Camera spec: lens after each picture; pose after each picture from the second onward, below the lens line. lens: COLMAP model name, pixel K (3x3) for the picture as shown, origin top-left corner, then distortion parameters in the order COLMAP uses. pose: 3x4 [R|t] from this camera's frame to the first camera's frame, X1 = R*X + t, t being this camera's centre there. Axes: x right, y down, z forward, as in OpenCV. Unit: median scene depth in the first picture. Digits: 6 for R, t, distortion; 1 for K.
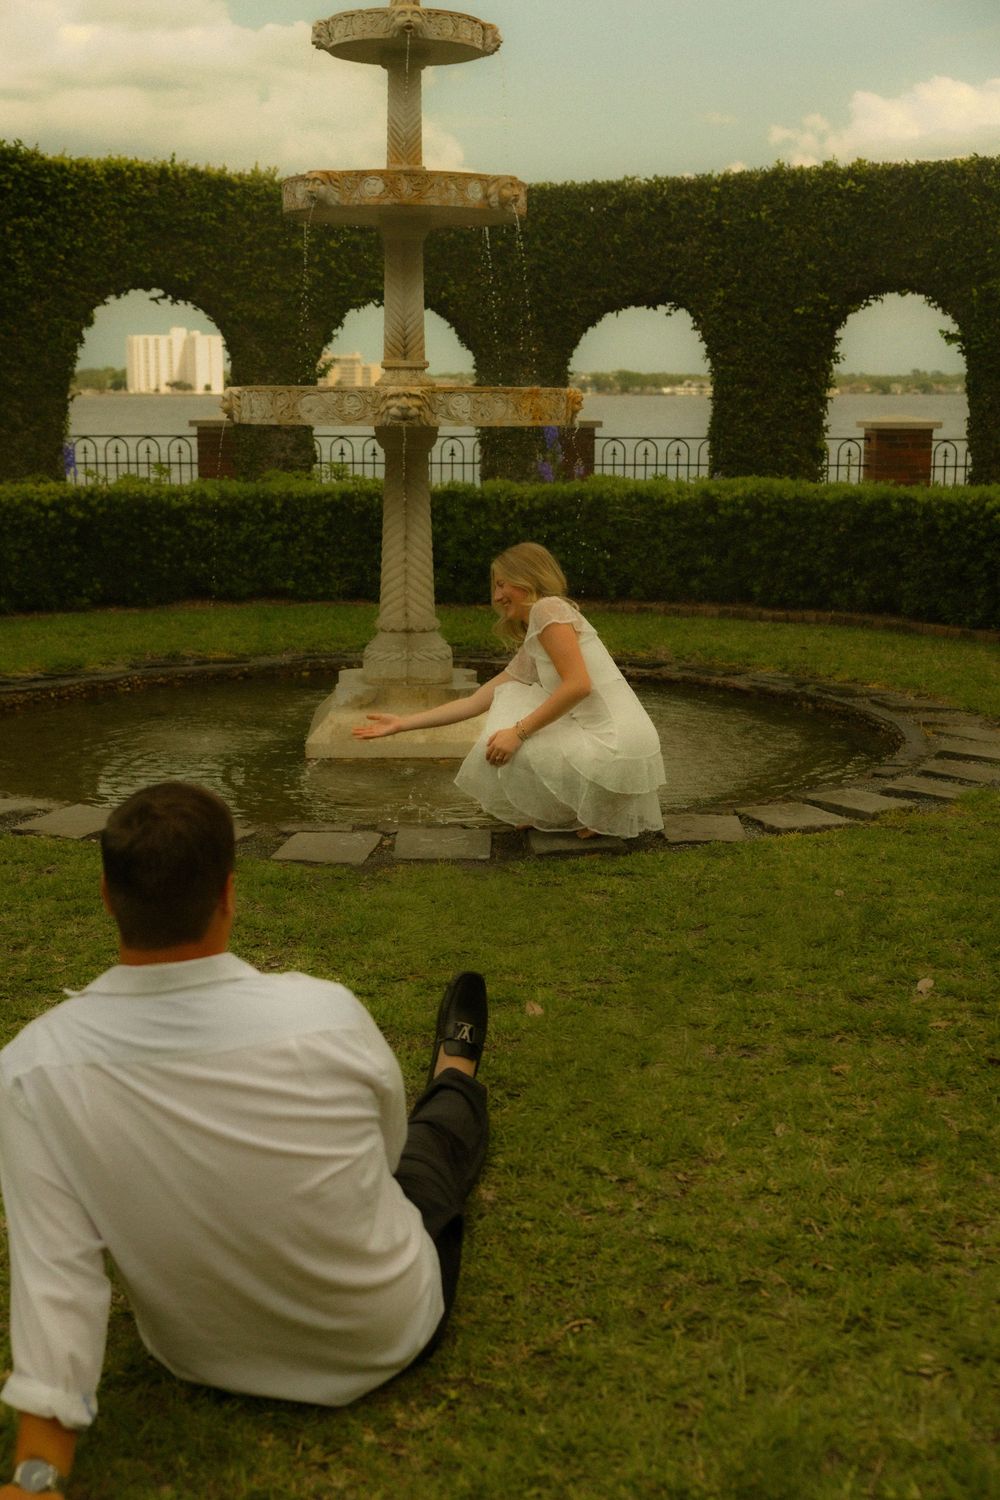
lens RADIAL K [[1962.9, 0, 500.0], [0, 1962.9, 750.0], [0, 0, 1]] dist [0.023428, 0.005130]
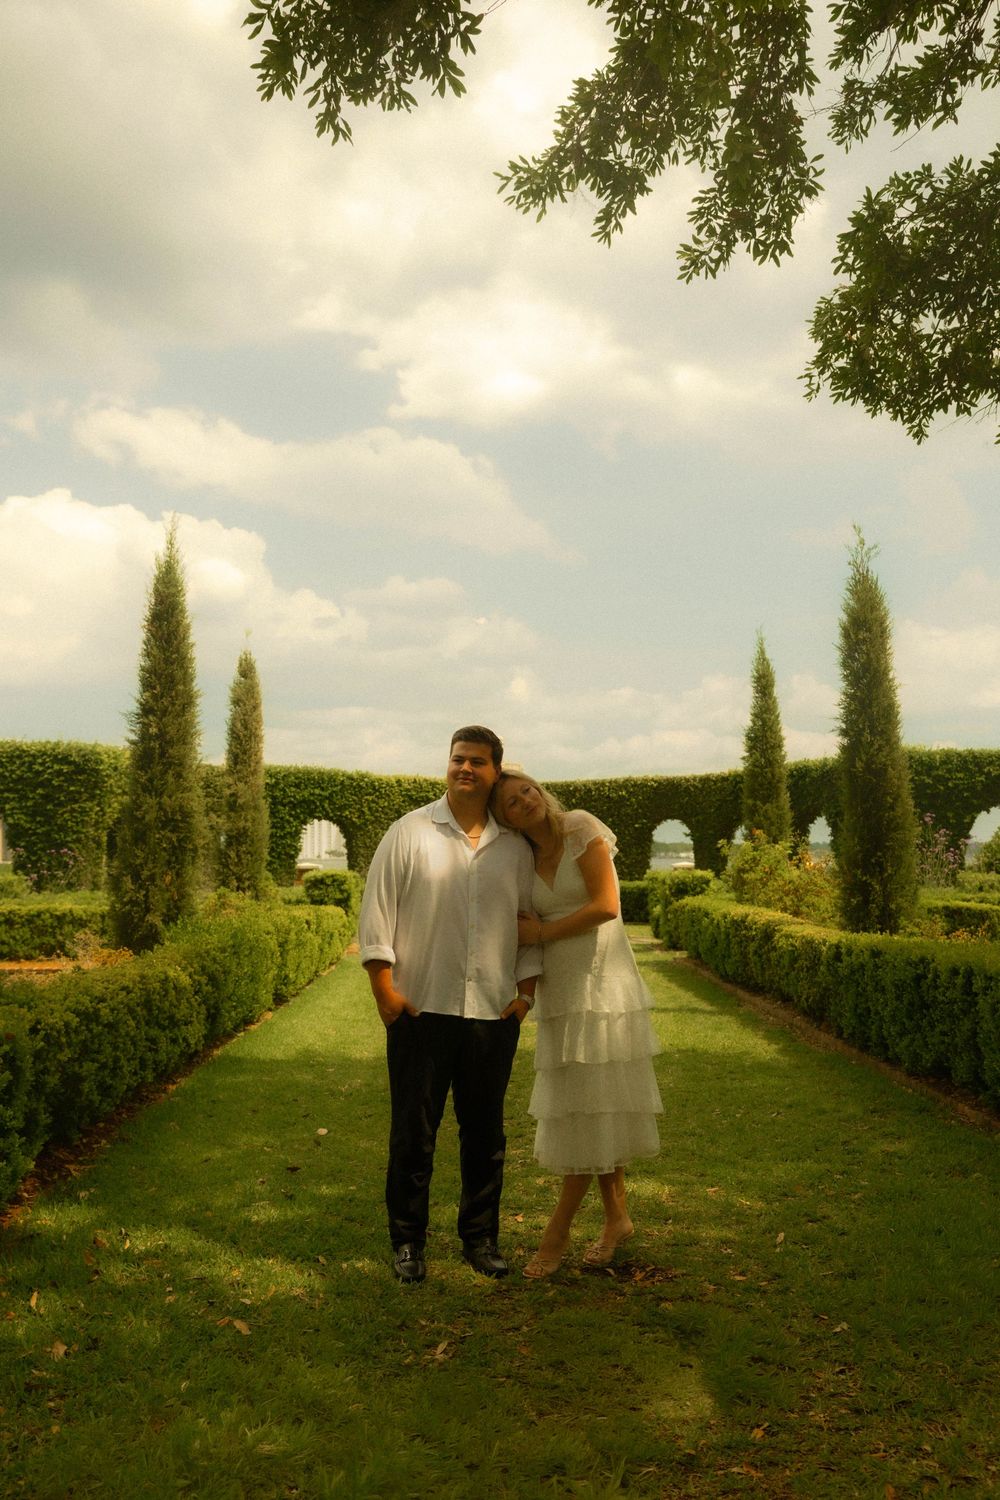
lens RADIAL K [[1329.6, 0, 500.0], [0, 1329.6, 750.0], [0, 0, 1]] dist [0.000527, -0.003737]
pose [[0.998496, -0.010651, -0.053776, 0.072426], [-0.003995, 0.964199, -0.265149, 0.224270], [0.054675, 0.264965, 0.962707, -1.098502]]
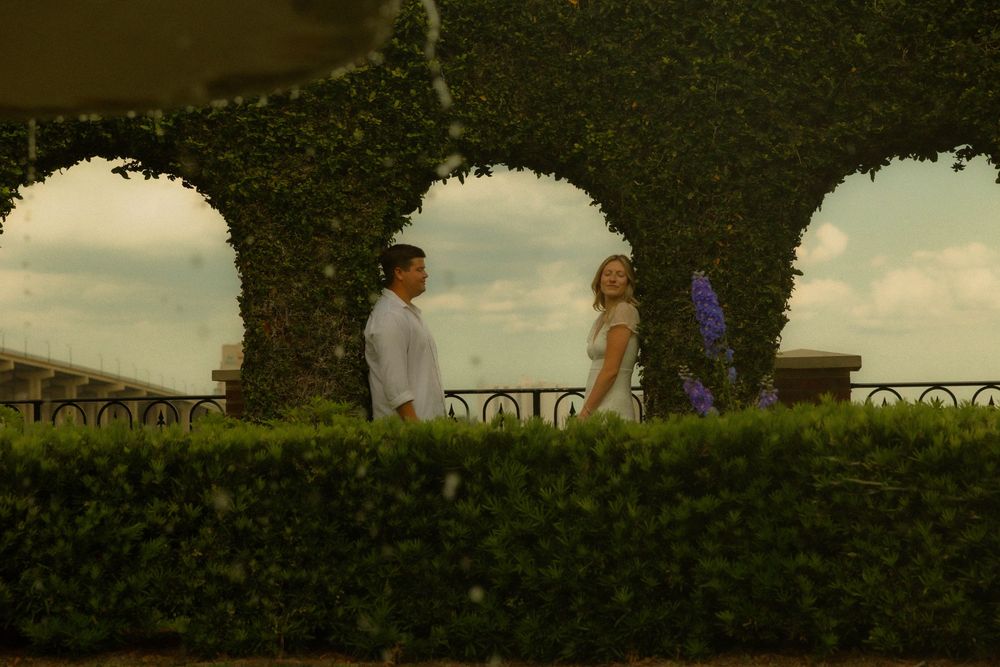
lens RADIAL K [[2009.8, 0, 500.0], [0, 2009.8, 333.5], [0, 0, 1]] dist [0.004964, 0.123868]
pose [[0.985923, -0.026236, -0.165130, 0.063797], [-0.012011, 0.973948, -0.226455, -0.043421], [0.166770, 0.225250, 0.959922, 0.531072]]
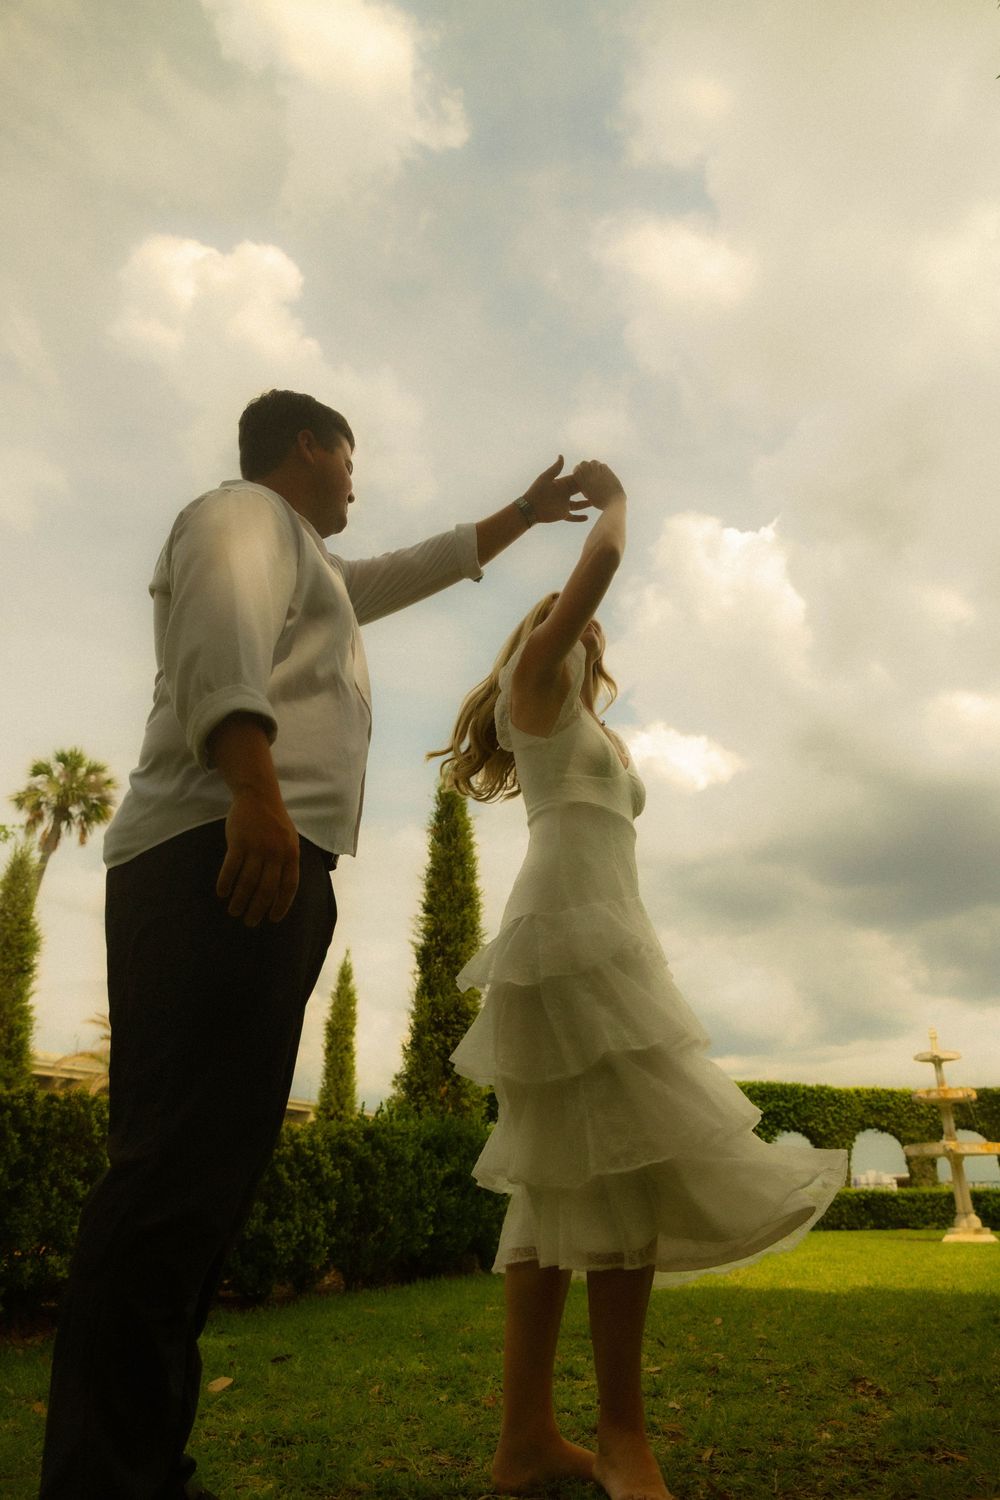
lens RADIAL K [[974.6, 0, 500.0], [0, 974.6, 750.0], [0, 0, 1]] dist [-0.003706, -0.002702]
pose [[0.878382, -0.211550, -0.428592, 0.109389], [-0.076920, 0.822456, -0.563603, 0.229235], [0.471729, 0.528027, 0.706159, -0.840061]]
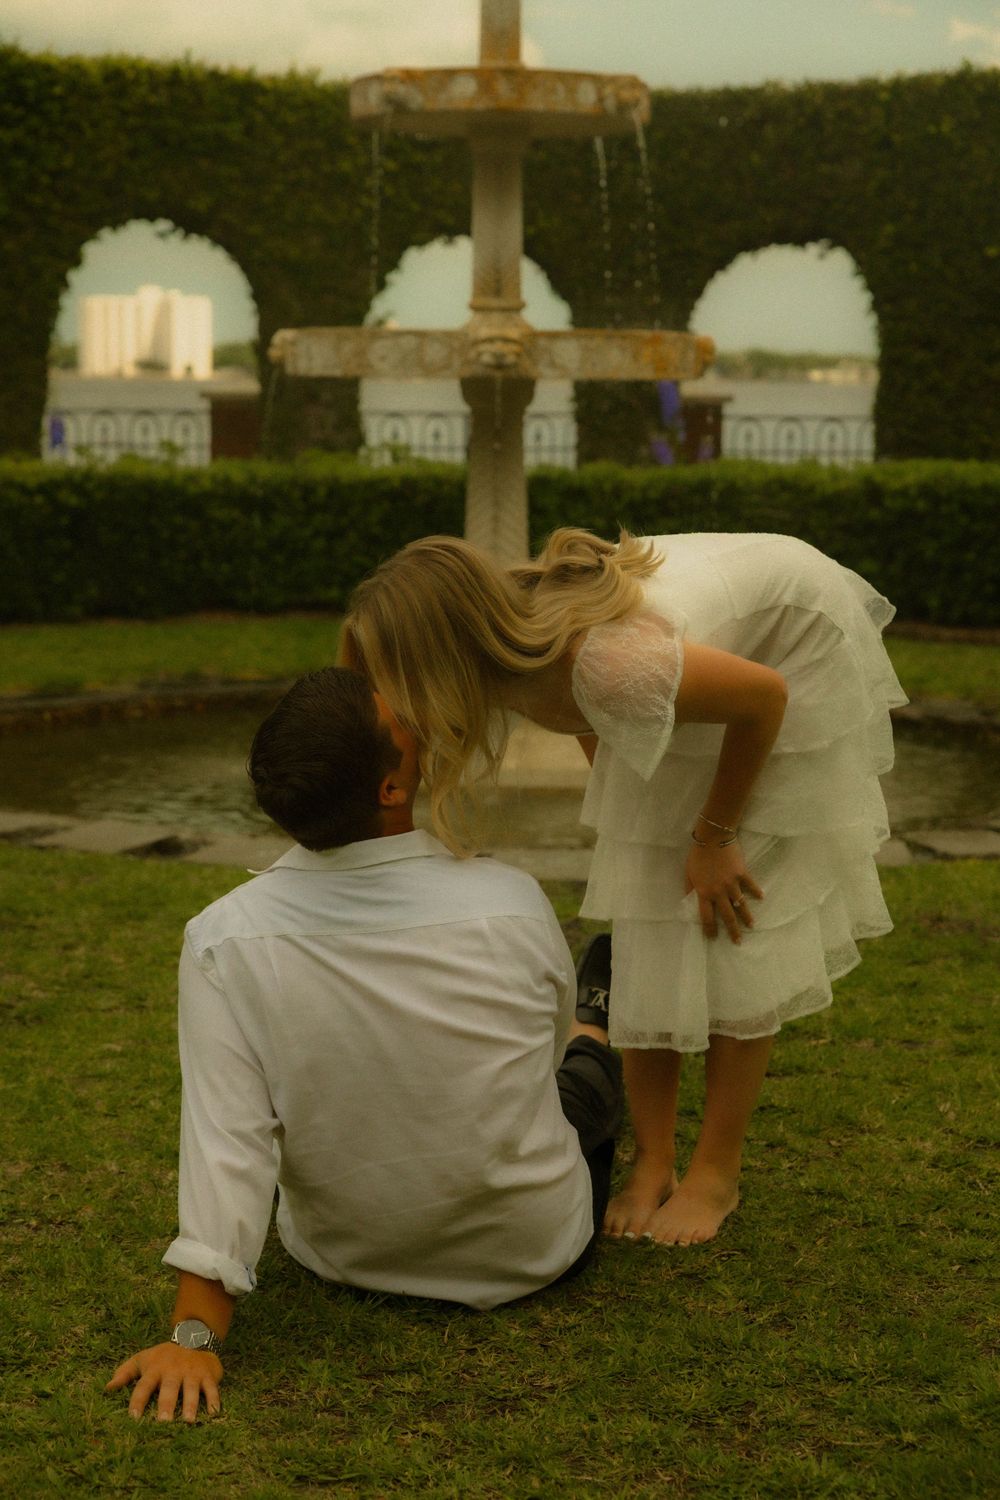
lens RADIAL K [[2692.1, 0, 500.0], [0, 2692.1, 750.0], [0, 0, 1]] dist [0.044893, 0.113040]
pose [[0.999460, 0.010275, -0.031200, -0.007221], [-0.011582, 0.999052, -0.041972, 0.023817], [0.030739, 0.042311, 0.998632, -0.072992]]
